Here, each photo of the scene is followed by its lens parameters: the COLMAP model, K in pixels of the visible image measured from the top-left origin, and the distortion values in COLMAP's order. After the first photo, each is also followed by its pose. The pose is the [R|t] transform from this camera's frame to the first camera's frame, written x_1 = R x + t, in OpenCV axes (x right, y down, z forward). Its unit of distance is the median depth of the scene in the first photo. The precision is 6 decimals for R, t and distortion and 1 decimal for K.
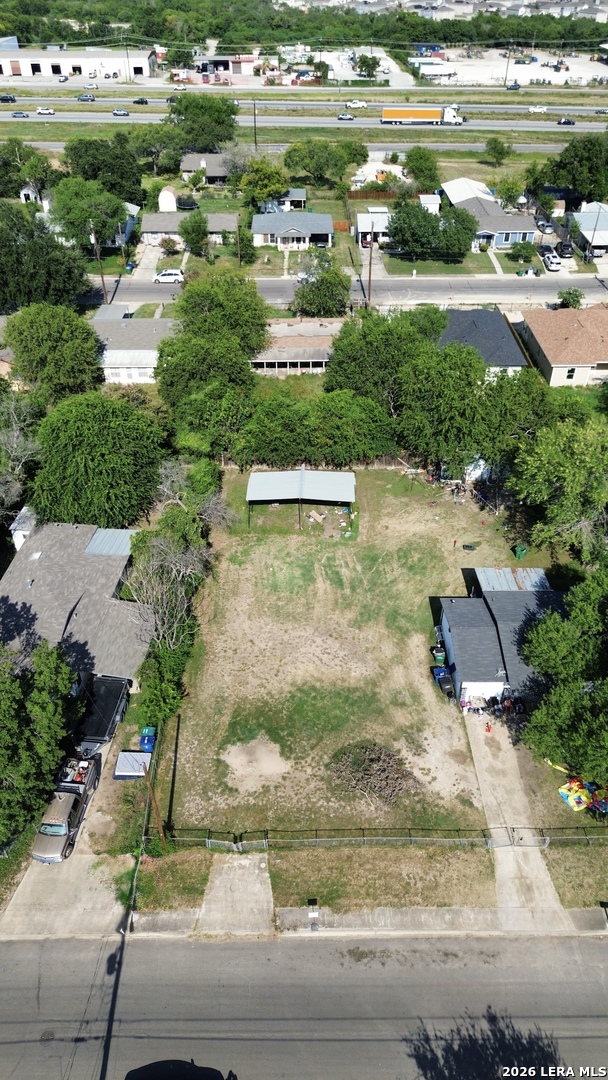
lens RADIAL K [[771.5, 0, 304.0], [0, 771.5, 540.0], [0, 0, 1]] dist [0.057541, -0.058179]
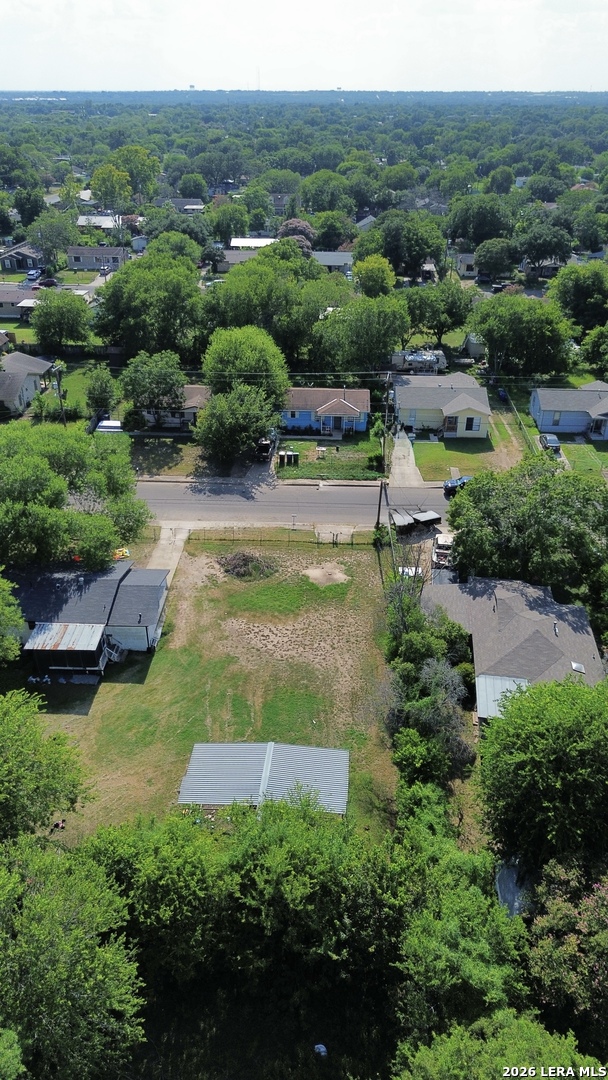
lens RADIAL K [[771.5, 0, 304.0], [0, 771.5, 540.0], [0, 0, 1]] dist [0.057541, -0.058179]
pose [[-0.998674, -0.035521, 0.037261, -0.049466], [0.020669, 0.386243, 0.922165, -0.725847], [-0.047148, 0.921713, -0.384997, 1.017905]]
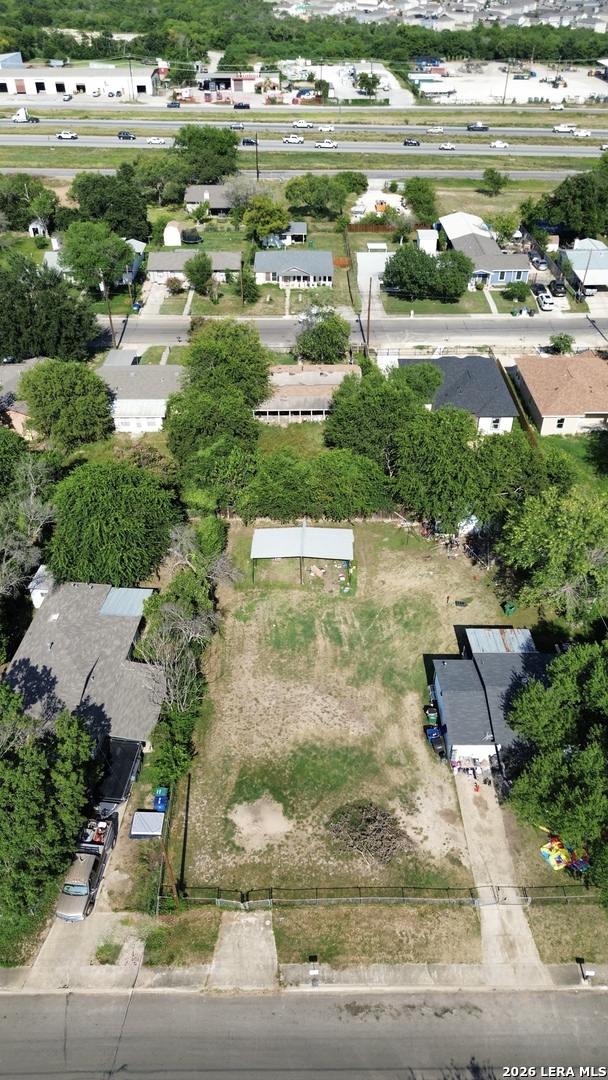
lens RADIAL K [[771.5, 0, 304.0], [0, 771.5, 540.0], [0, 0, 1]] dist [0.057541, -0.058179]
pose [[0.999999, 0.001342, -0.000024, -0.001737], [-0.001342, 0.999998, 0.001160, -0.072580], [0.000025, -0.001160, 0.999999, -0.055510]]
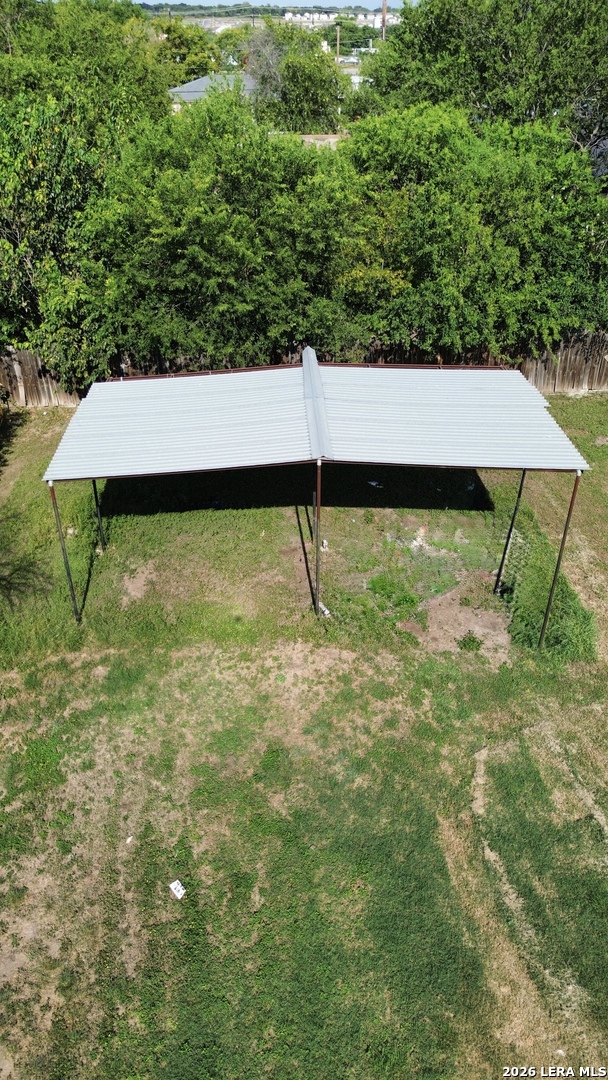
lens RADIAL K [[771.5, 0, 304.0], [0, 771.5, 540.0], [0, 0, 1]] dist [0.057541, -0.058179]
pose [[0.996745, -0.039583, 0.070233, -0.022491], [0.044277, 0.996798, -0.066584, -0.019476], [-0.067372, 0.069477, 0.995306, 0.748726]]
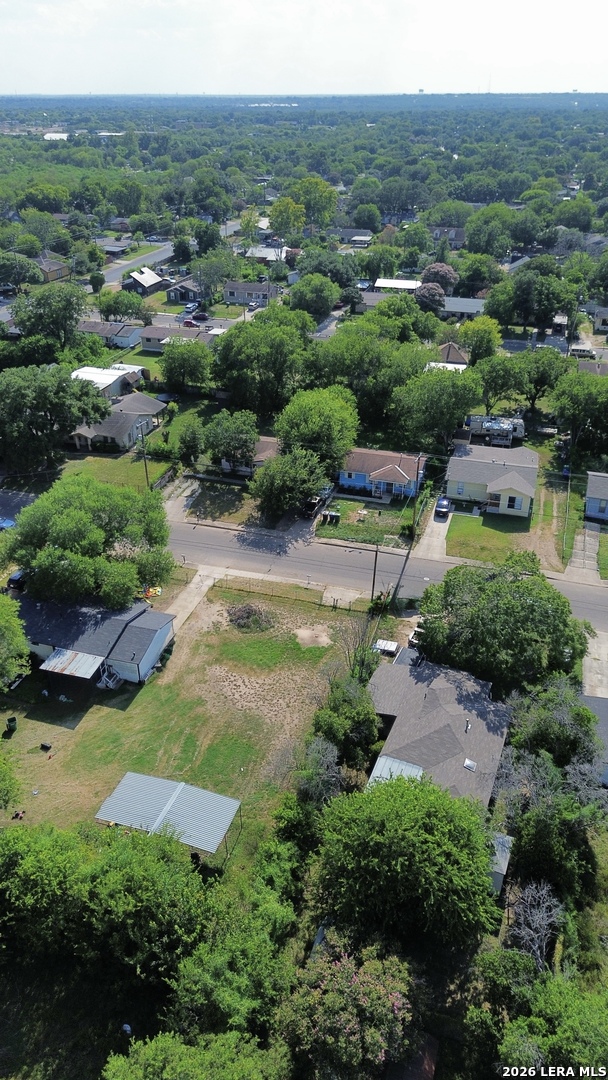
lens RADIAL K [[771.5, 0, 304.0], [0, 771.5, 540.0], [0, 0, 1]] dist [0.057541, -0.058179]
pose [[-0.953033, -0.155626, 0.259823, -0.298164], [0.179879, 0.399334, 0.898986, -0.865639], [-0.243662, 0.903500, -0.352585, 0.950411]]
